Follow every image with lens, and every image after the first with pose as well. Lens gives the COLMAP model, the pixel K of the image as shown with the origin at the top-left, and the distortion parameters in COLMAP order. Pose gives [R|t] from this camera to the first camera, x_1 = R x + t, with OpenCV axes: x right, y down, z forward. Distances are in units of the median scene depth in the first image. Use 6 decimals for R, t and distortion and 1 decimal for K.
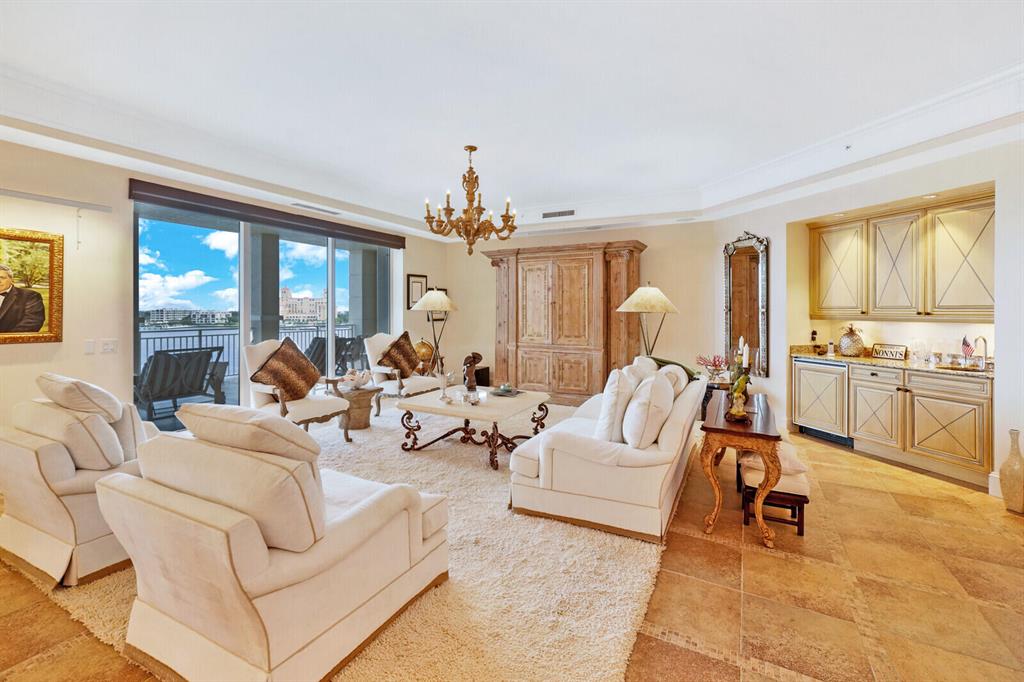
lens RADIAL K [[441.0, 0, 510.8], [0, 441.0, 311.9], [0, 0, 1]] dist [0.001318, 0.000512]
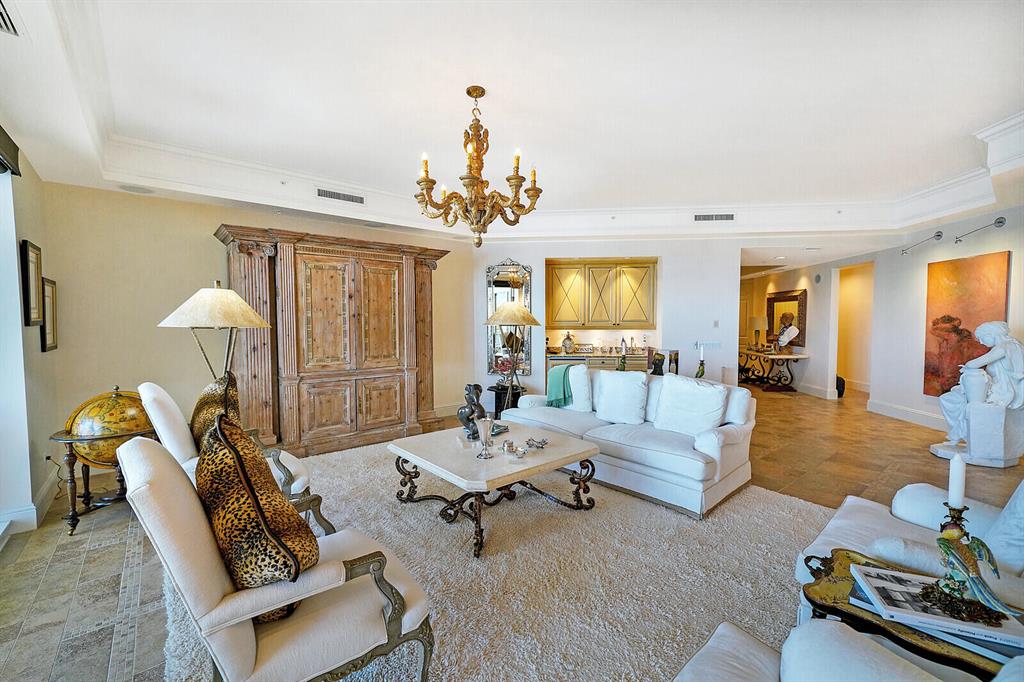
lens RADIAL K [[425.4, 0, 512.0], [0, 425.4, 341.0], [0, 0, 1]] dist [0.001029, 0.000070]
pose [[0.369469, -0.045314, 0.928137, -0.686480], [0.007542, 0.998924, 0.045768, -0.009909], [-0.929212, -0.009910, 0.369413, 0.671444]]
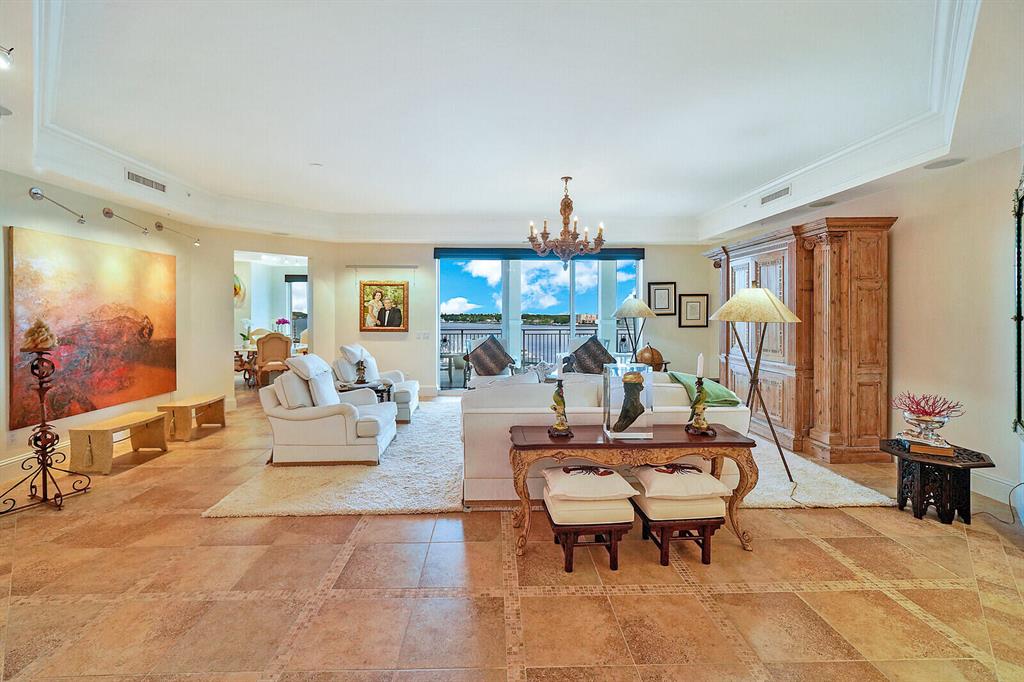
lens RADIAL K [[443.7, 0, 506.2], [0, 443.7, 321.9], [0, 0, 1]] dist [-0.000721, -0.000156]
pose [[0.499975, 0.012827, -0.865945, 0.818331], [-0.000996, 0.999898, 0.014236, -0.008460], [0.866039, -0.006255, 0.499937, 0.264925]]
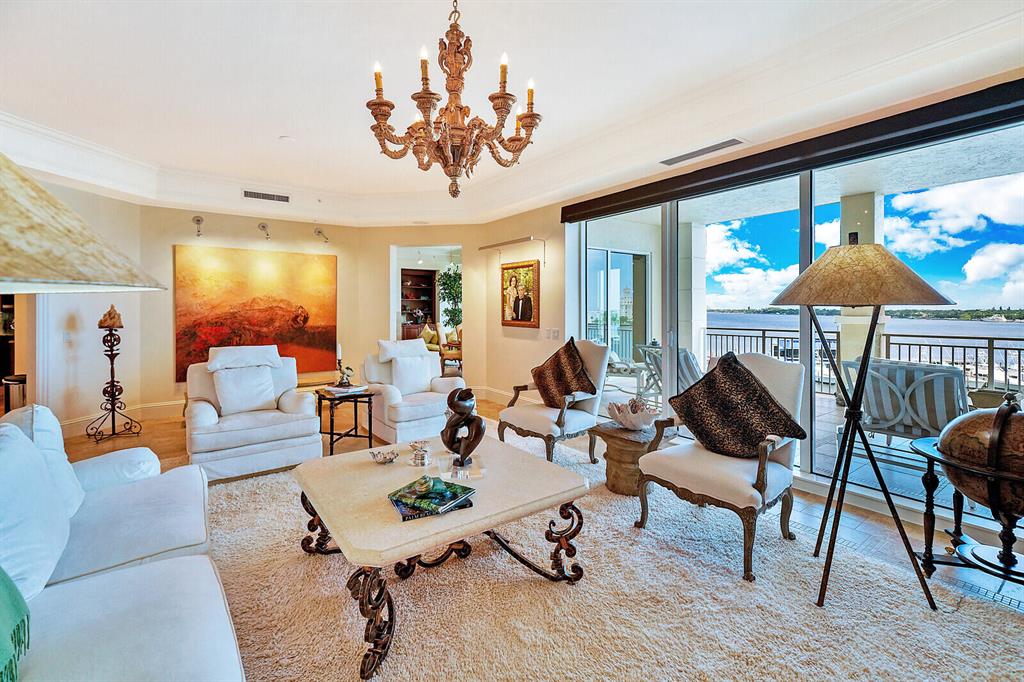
lens RADIAL K [[443.7, 0, 506.2], [0, 443.7, 321.9], [0, 0, 1]] dist [-0.000721, -0.000156]
pose [[-0.443585, 0.018396, -0.896044, 0.343269], [-0.003751, 0.999742, 0.022382, 0.008661], [0.896225, 0.013289, -0.443402, 1.229498]]
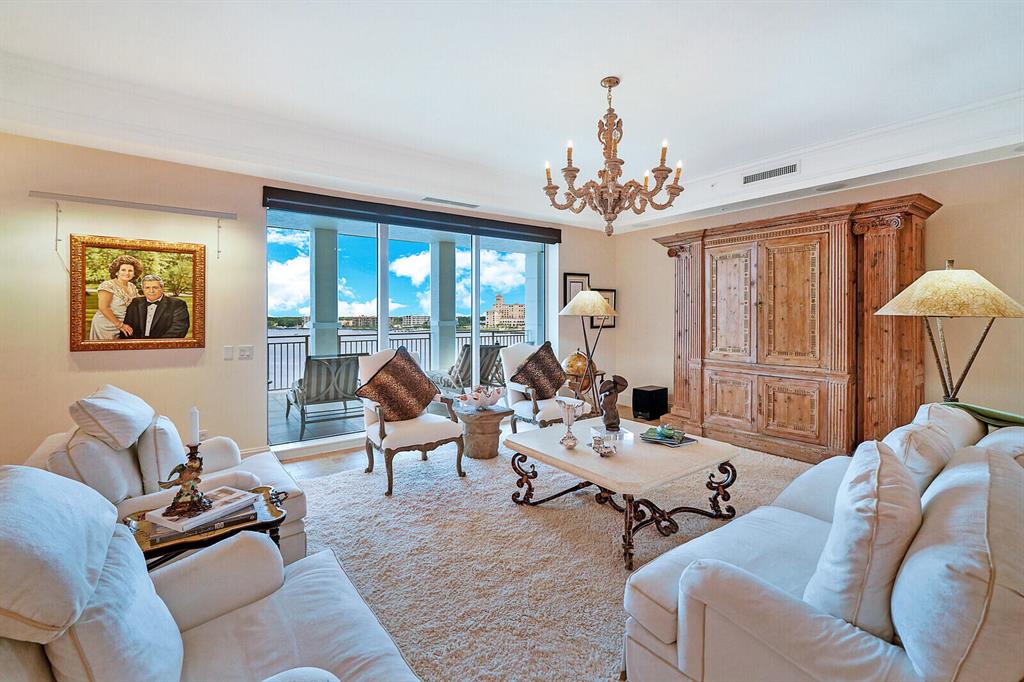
lens RADIAL K [[443.7, 0, 506.2], [0, 443.7, 321.9], [0, 0, 1]] dist [-0.000721, -0.000156]
pose [[0.895937, 0.000794, -0.444181, 0.070825], [0.004303, 0.999936, 0.010467, -0.000702], [0.444161, -0.011289, 0.895876, 0.289484]]
